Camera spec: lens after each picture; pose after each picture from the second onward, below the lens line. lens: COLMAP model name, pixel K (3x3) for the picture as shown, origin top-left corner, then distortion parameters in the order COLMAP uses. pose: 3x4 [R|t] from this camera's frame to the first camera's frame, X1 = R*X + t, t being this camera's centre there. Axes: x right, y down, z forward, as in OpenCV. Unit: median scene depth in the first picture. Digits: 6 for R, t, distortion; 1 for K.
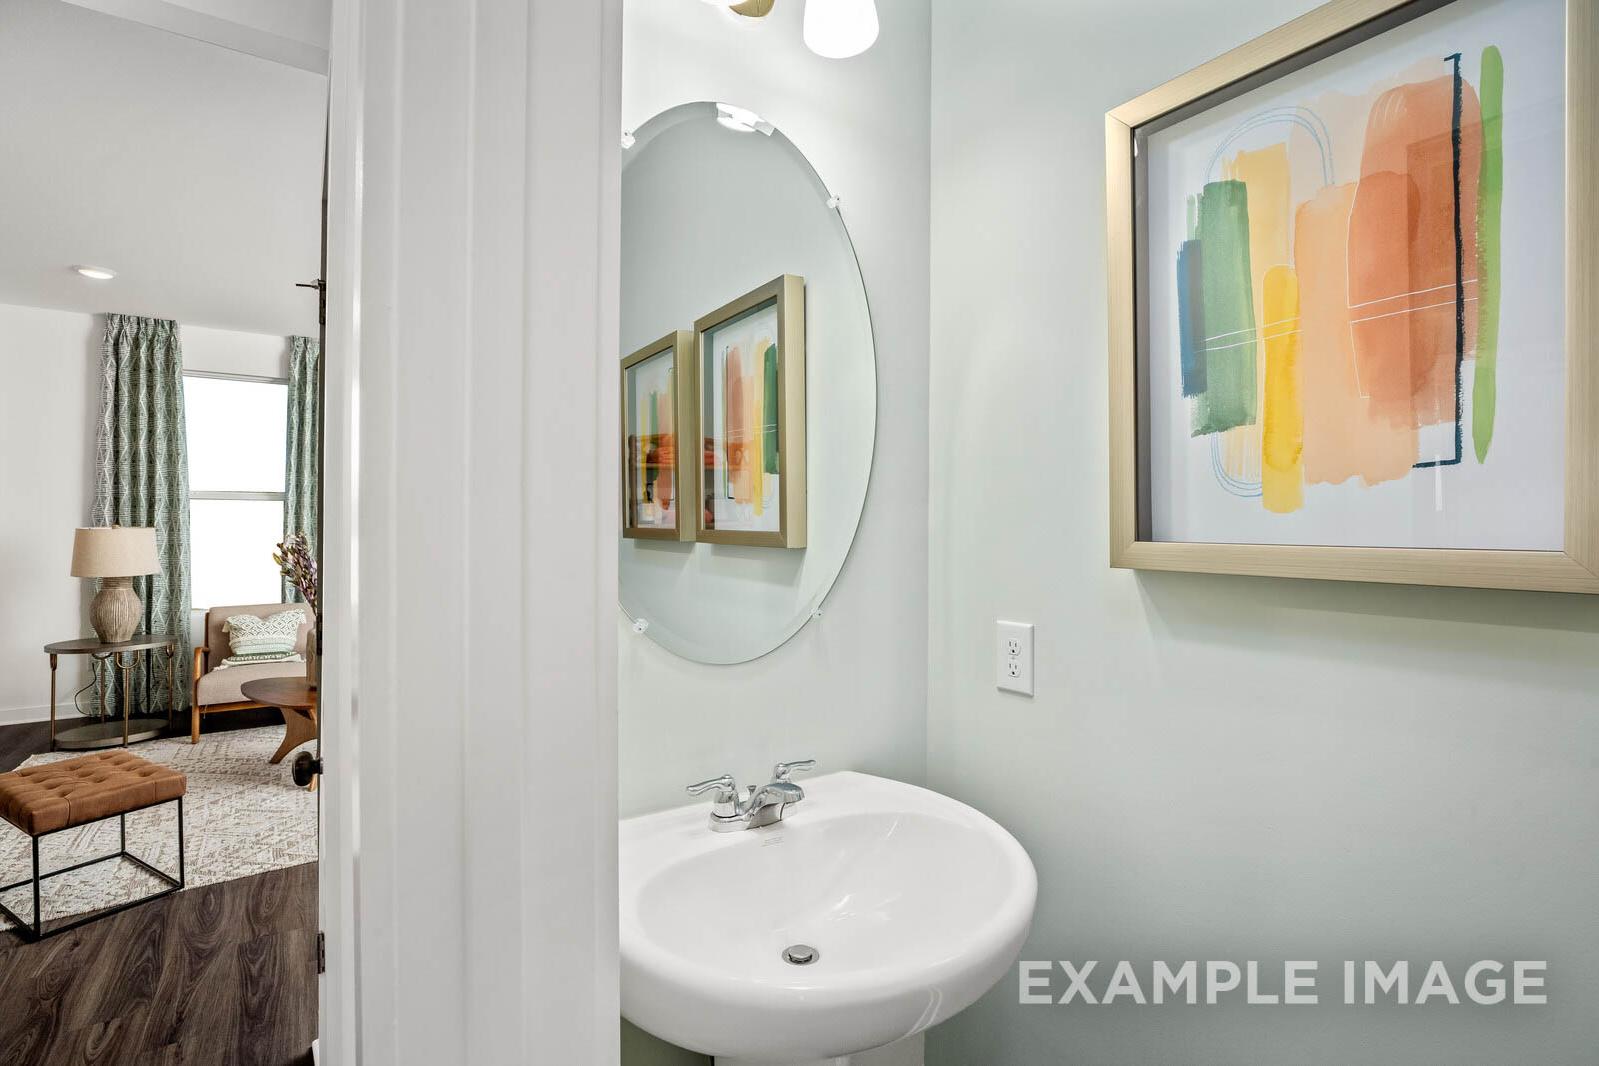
lens RADIAL K [[755.2, 0, 808.3], [0, 755.2, 531.6], [0, 0, 1]] dist [-0.017073, 0.001093]
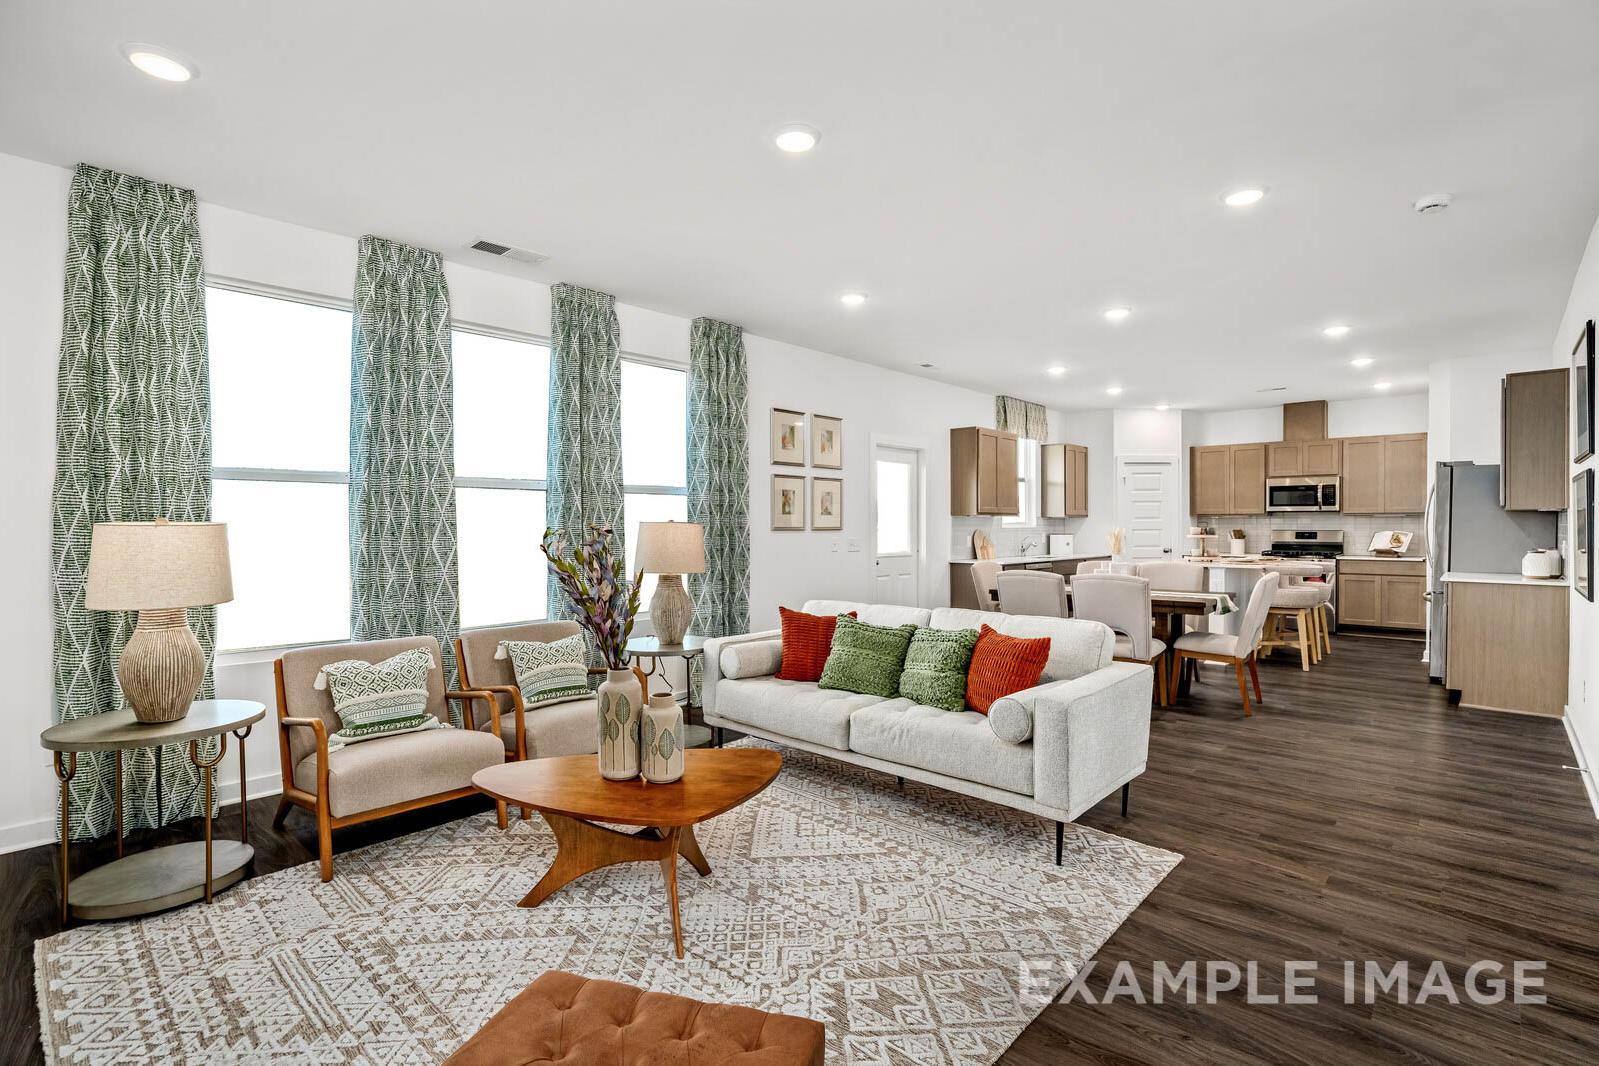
lens RADIAL K [[755.2, 0, 808.3], [0, 755.2, 531.6], [0, 0, 1]] dist [-0.017073, 0.001093]
pose [[0.974349, -0.008030, 0.224899, -0.541598], [0.006737, 0.999956, 0.006512, 0.000472], [-0.224941, -0.004830, 0.974360, 0.309286]]
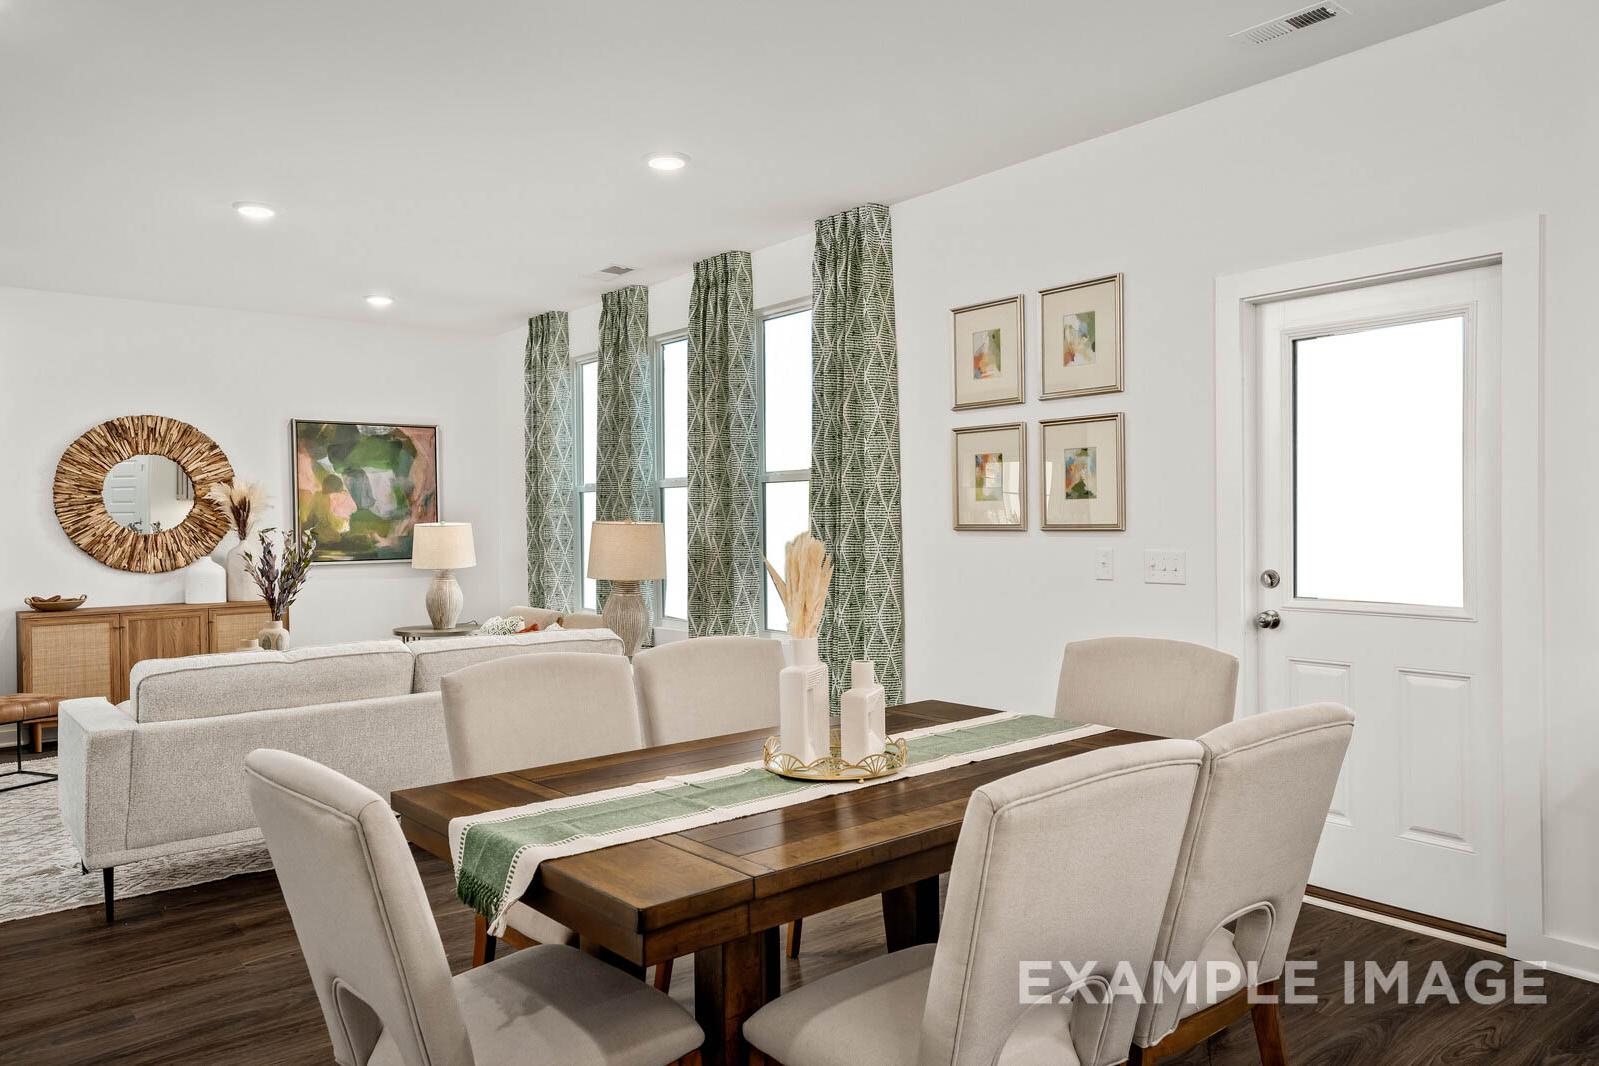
lens RADIAL K [[1124.3, 0, 799.5], [0, 1124.3, 533.0], [0, 0, 1]] dist [0.013904, 0.005205]
pose [[0.080645, 0.006089, -0.996724, 0.713065], [0.007609, 0.999948, 0.006724, 0.000263], [0.996714, -0.008127, 0.080594, 1.328100]]
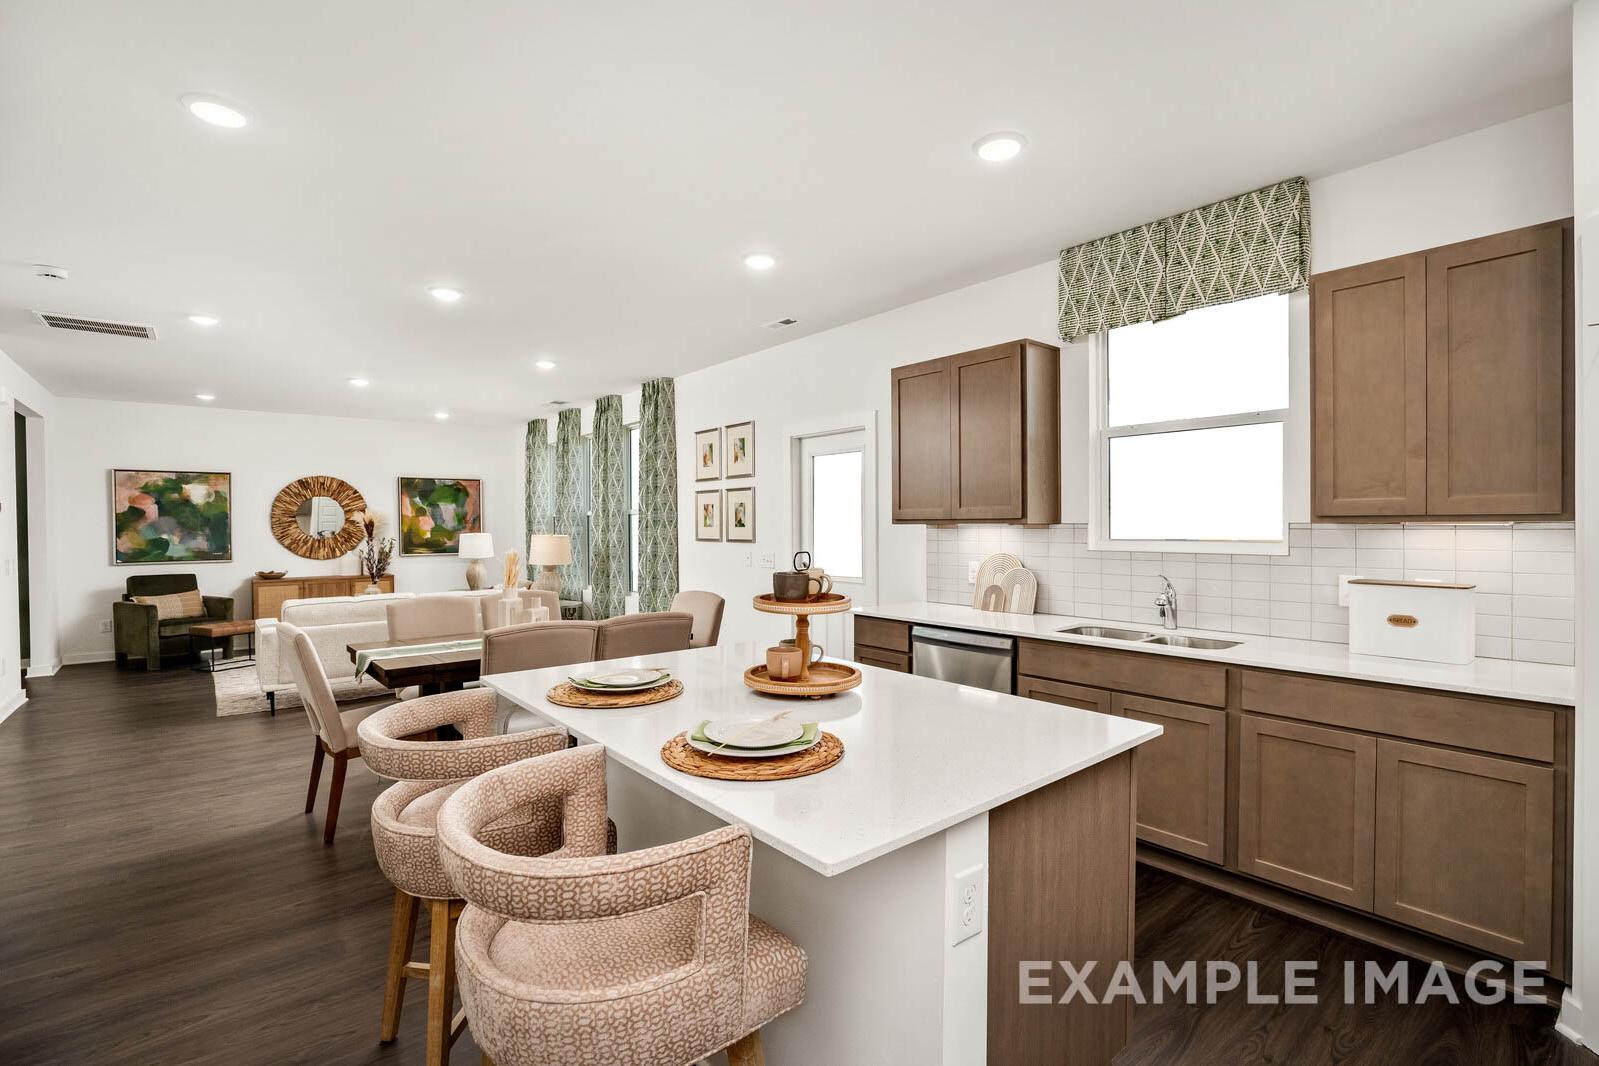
lens RADIAL K [[743.4, 0, 795.5], [0, 743.4, 527.7], [0, 0, 1]] dist [-0.029364, -0.000154]
pose [[0.083741, -0.002438, -0.996485, 1.087053], [0.002070, 0.999995, -0.002273, -0.016180], [0.996485, -0.001873, 0.083746, 1.624393]]
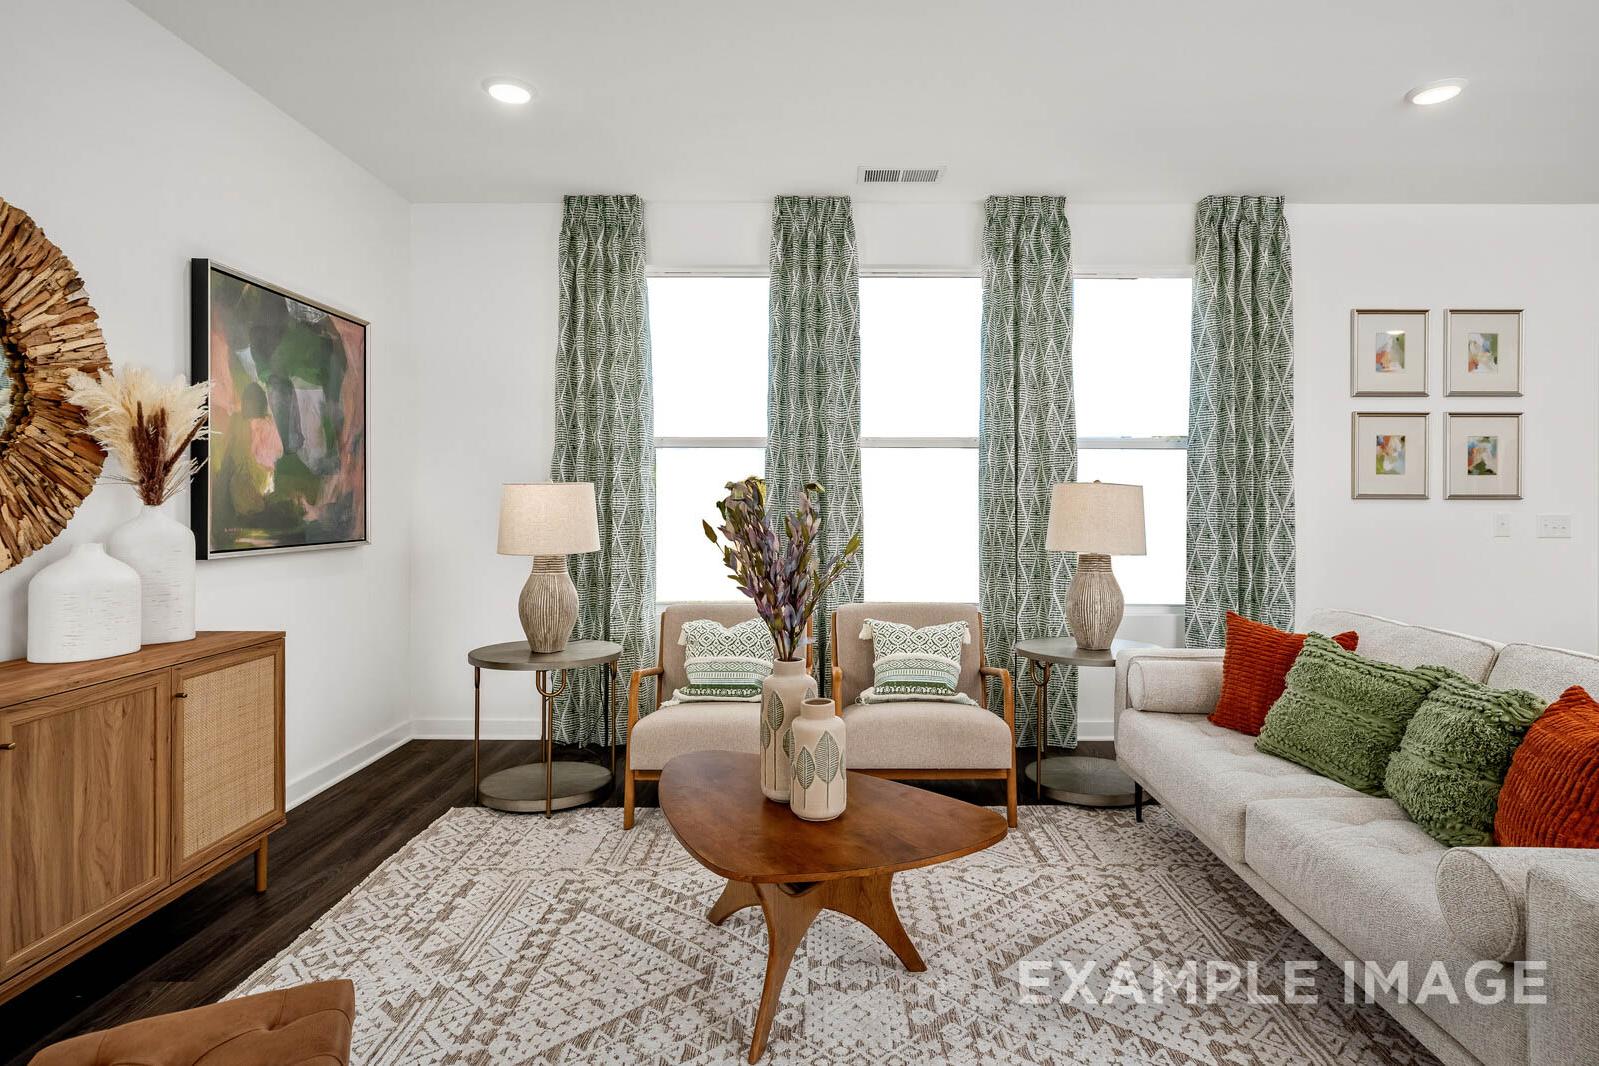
lens RADIAL K [[847.3, 0, 827.3], [0, 847.3, 508.4], [0, 0, 1]] dist [-0.003760, 0.000467]
pose [[0.827617, -0.000316, -0.561293, -0.273308], [-0.000617, 0.999999, -0.001473, 0.017493], [0.561293, 0.001565, 0.827616, 0.481823]]
